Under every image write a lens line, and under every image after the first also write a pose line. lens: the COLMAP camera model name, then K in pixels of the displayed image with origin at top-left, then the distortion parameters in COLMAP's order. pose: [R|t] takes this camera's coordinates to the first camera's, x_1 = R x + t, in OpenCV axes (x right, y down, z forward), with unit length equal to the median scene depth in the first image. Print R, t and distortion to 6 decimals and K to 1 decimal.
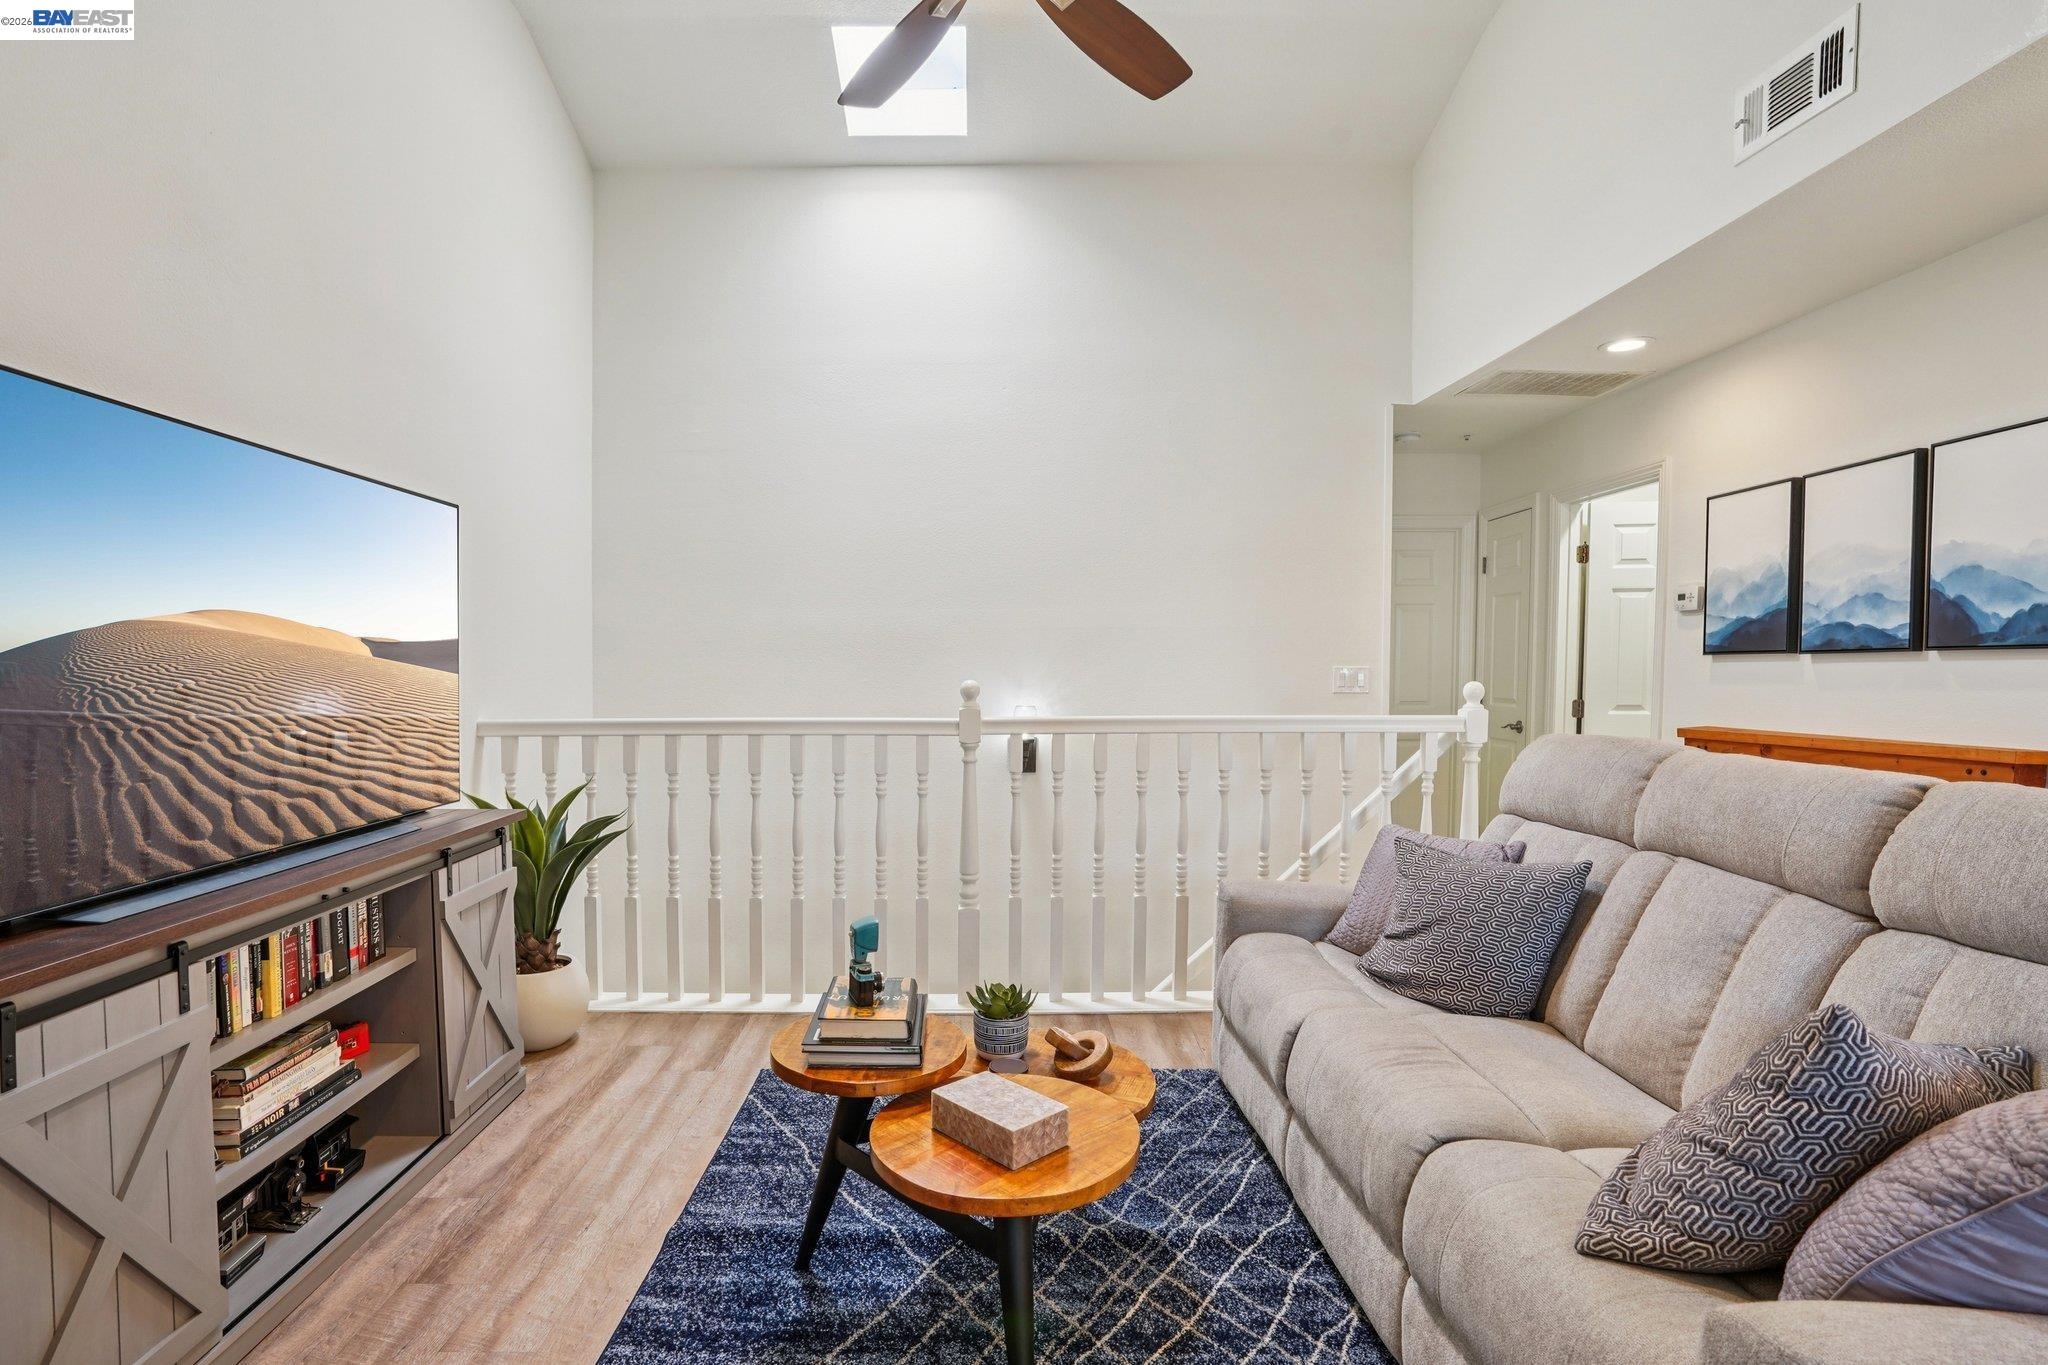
lens RADIAL K [[975.5, 0, 1024.0], [0, 975.5, 682.5], [0, 0, 1]] dist [-0.080213, 0.027233]
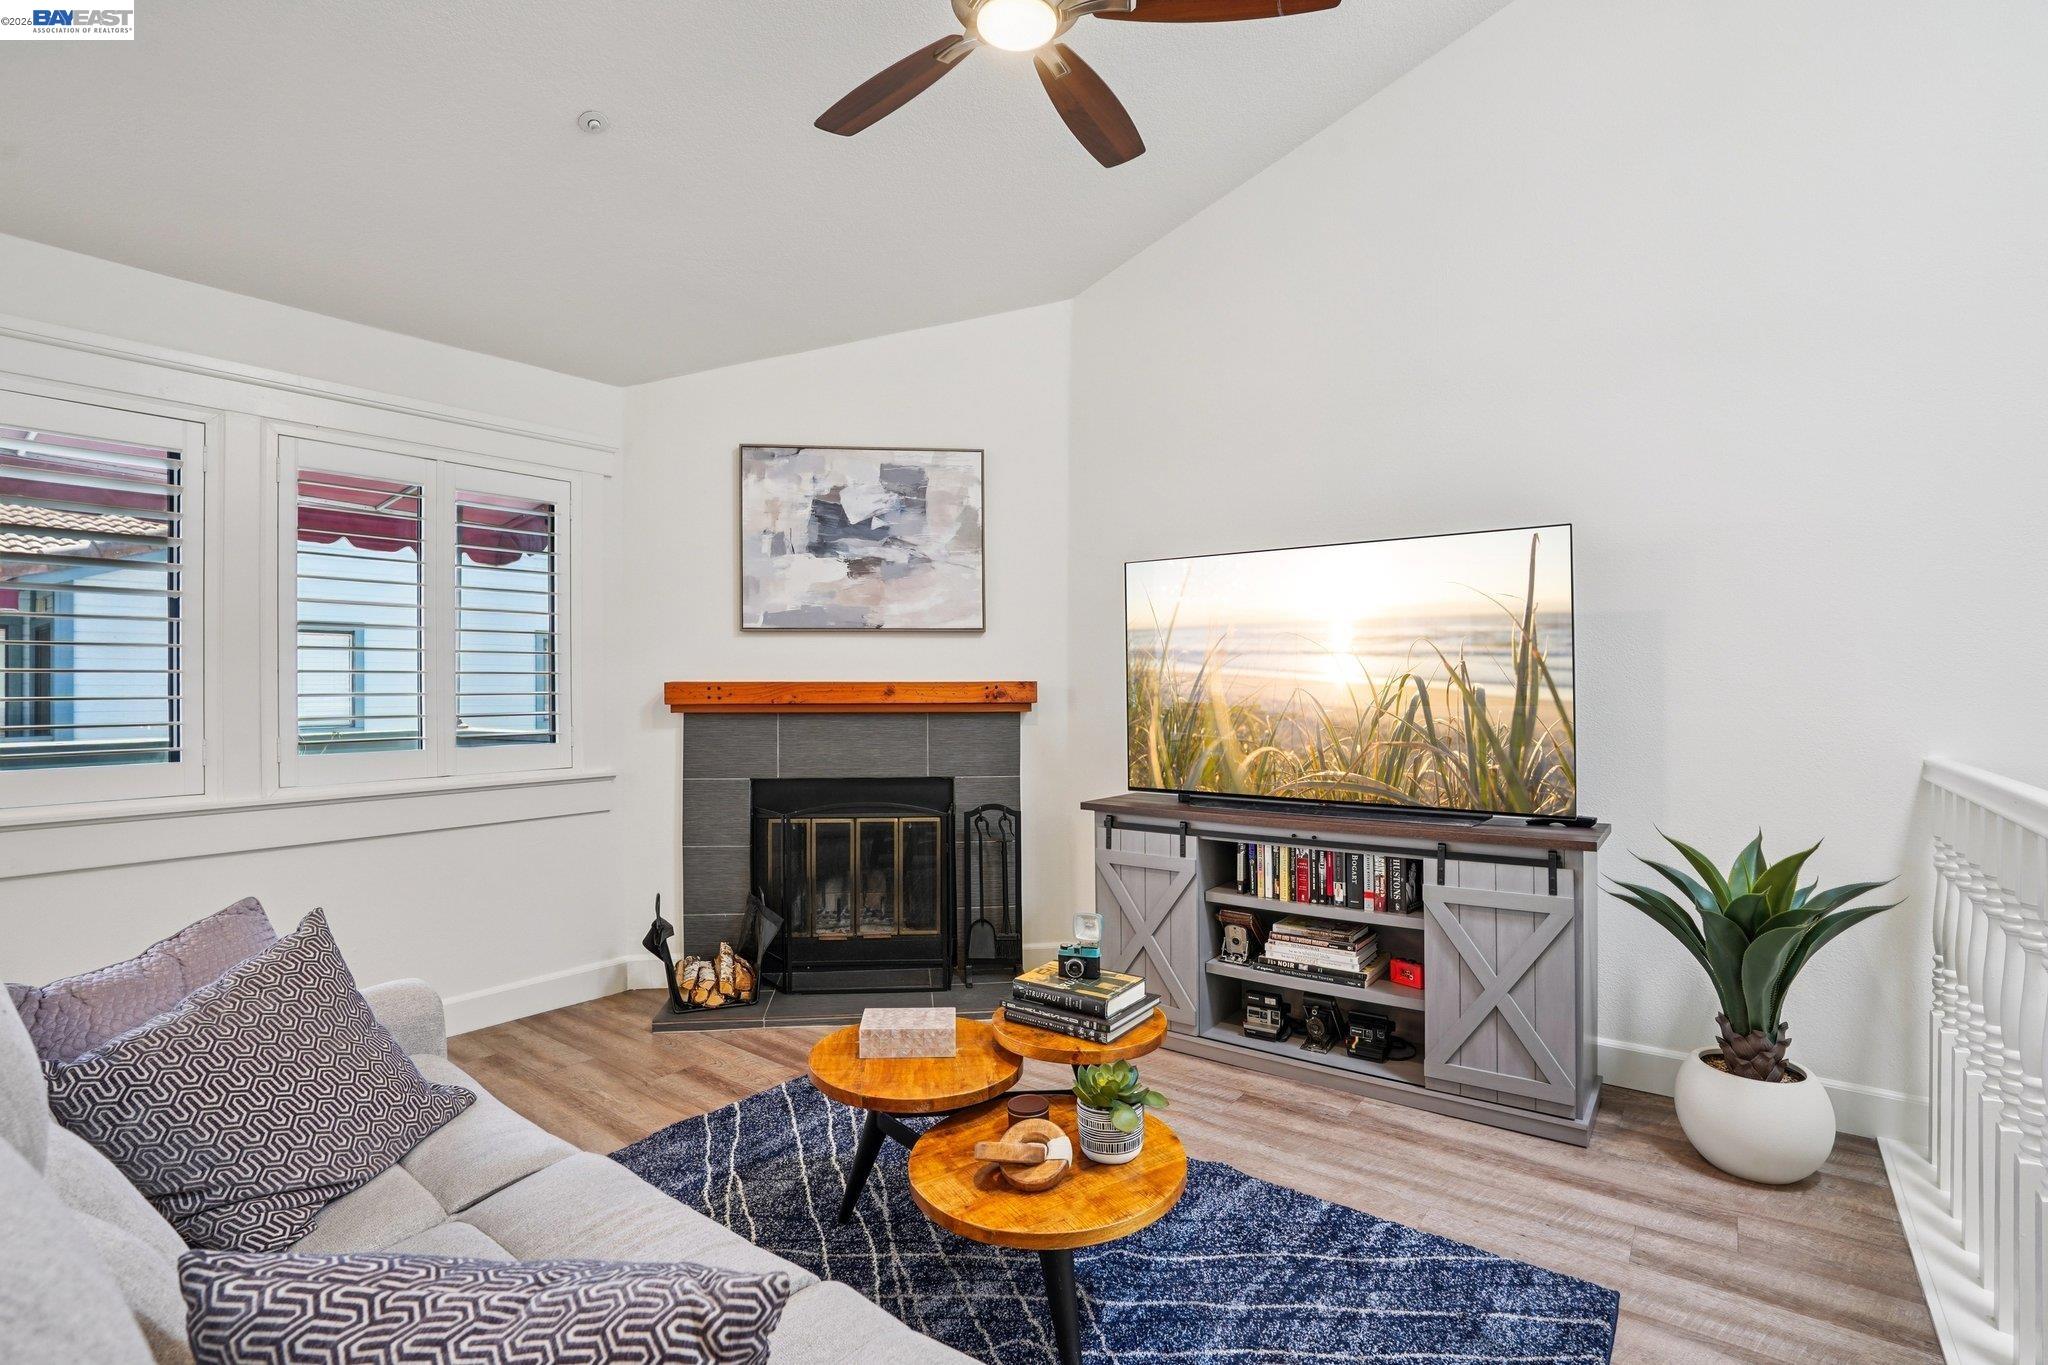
lens RADIAL K [[957.8, 0, 1028.3], [0, 957.8, 663.4], [0, 0, 1]] dist [-0.073694, 0.028174]
pose [[-0.634202, -0.013331, -0.773052, 0.649949], [-0.010207, 0.999909, -0.008870, -0.030980], [0.773100, 0.002266, -0.634280, 1.456275]]
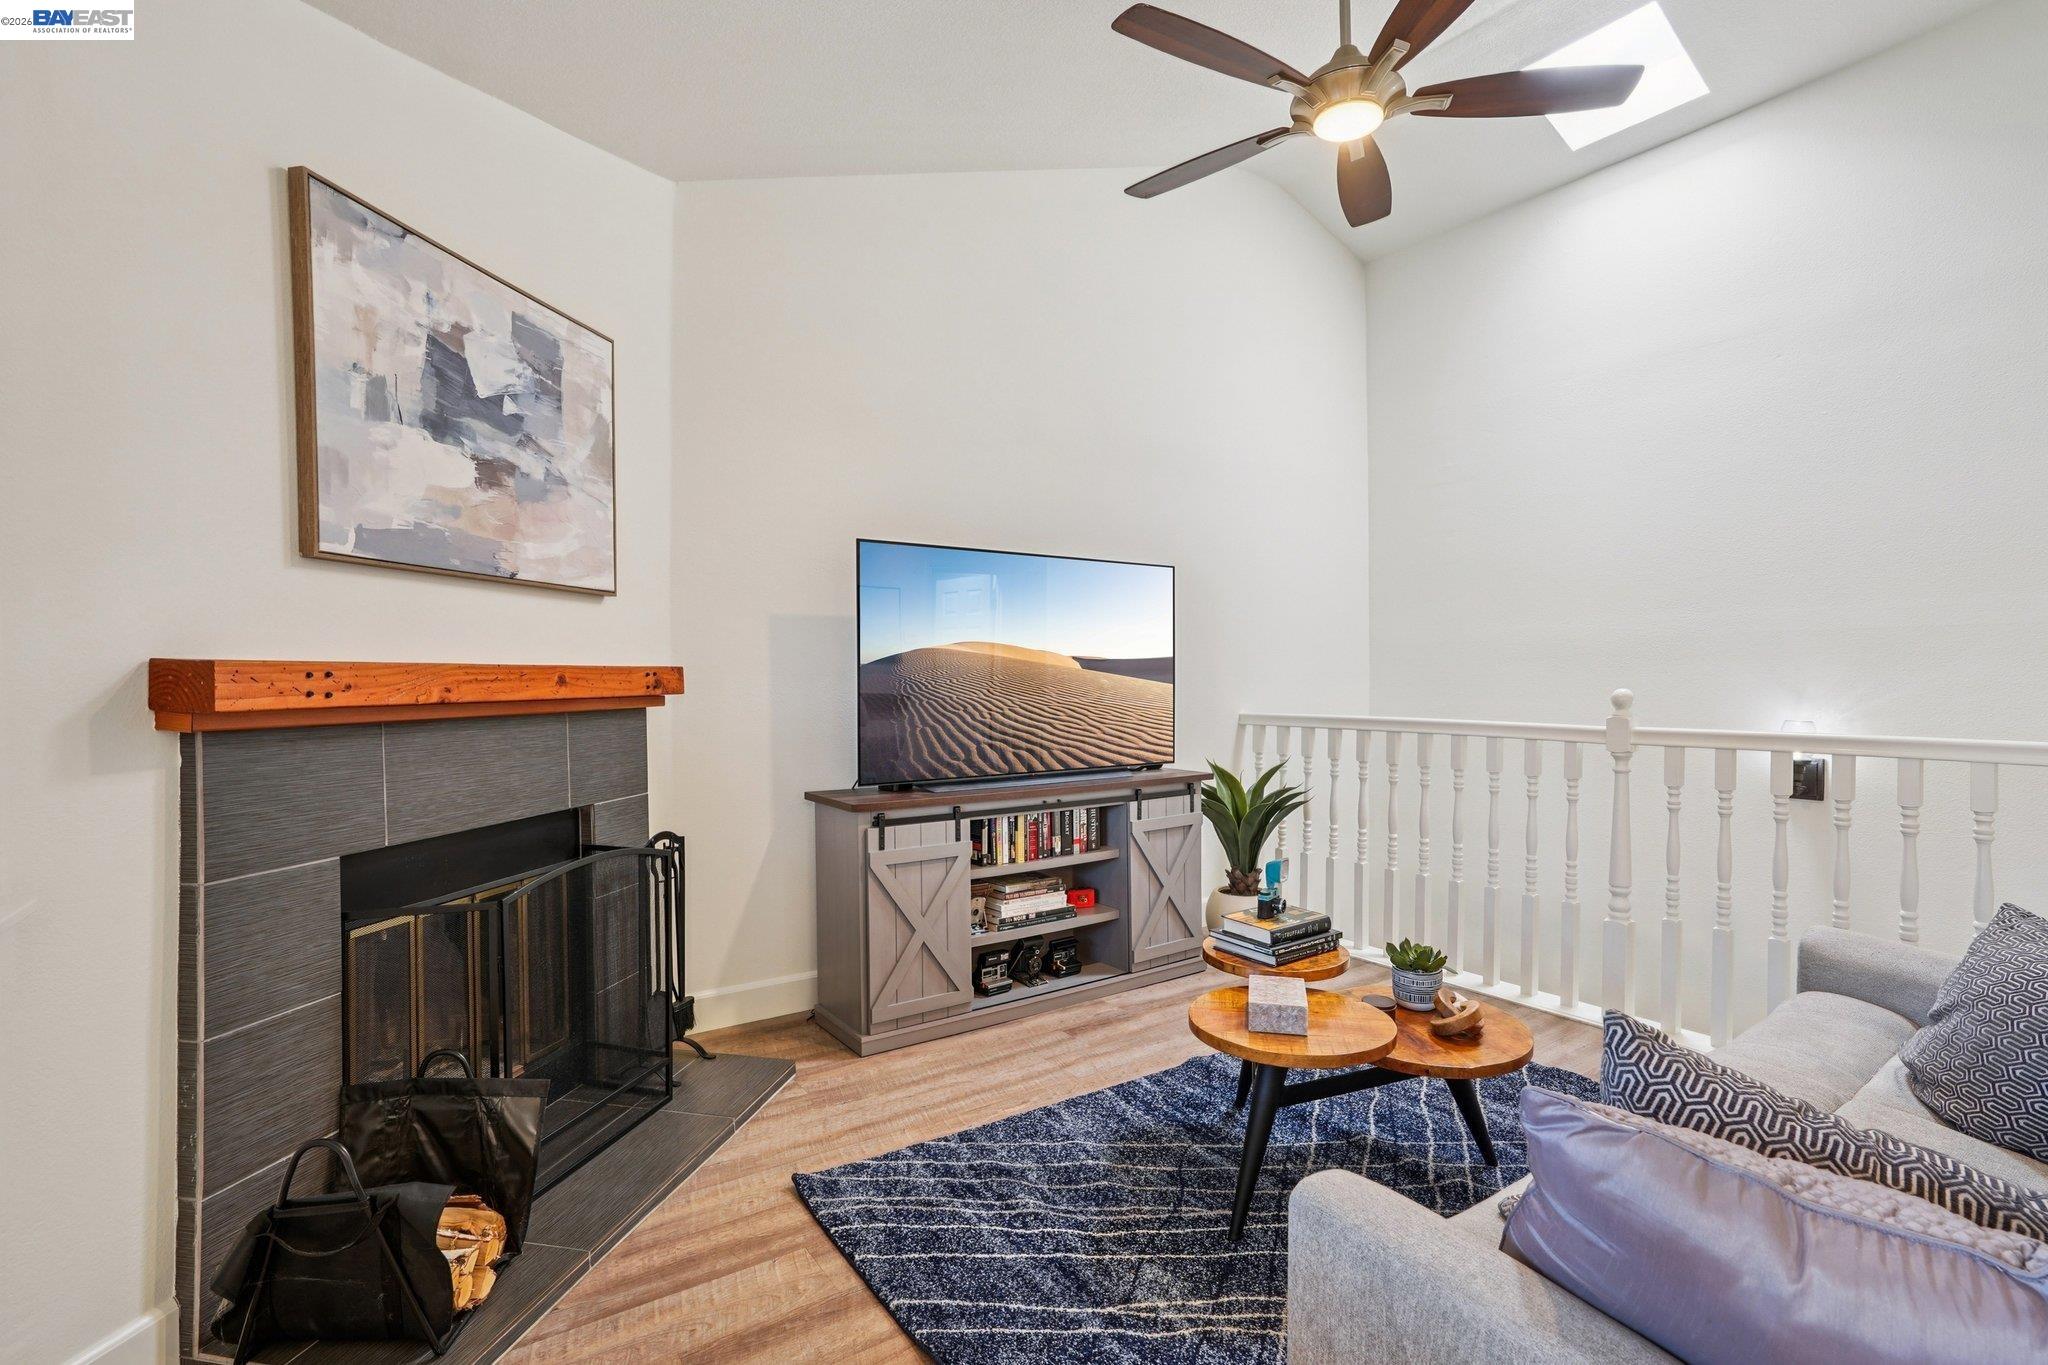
lens RADIAL K [[957.8, 0, 1028.3], [0, 957.8, 663.4], [0, 0, 1]] dist [-0.073694, 0.028174]
pose [[0.547975, -0.009165, -0.836444, 0.673751], [-0.015848, 0.999647, -0.021336, 0.003273], [0.836344, 0.024948, 0.547636, -0.027714]]
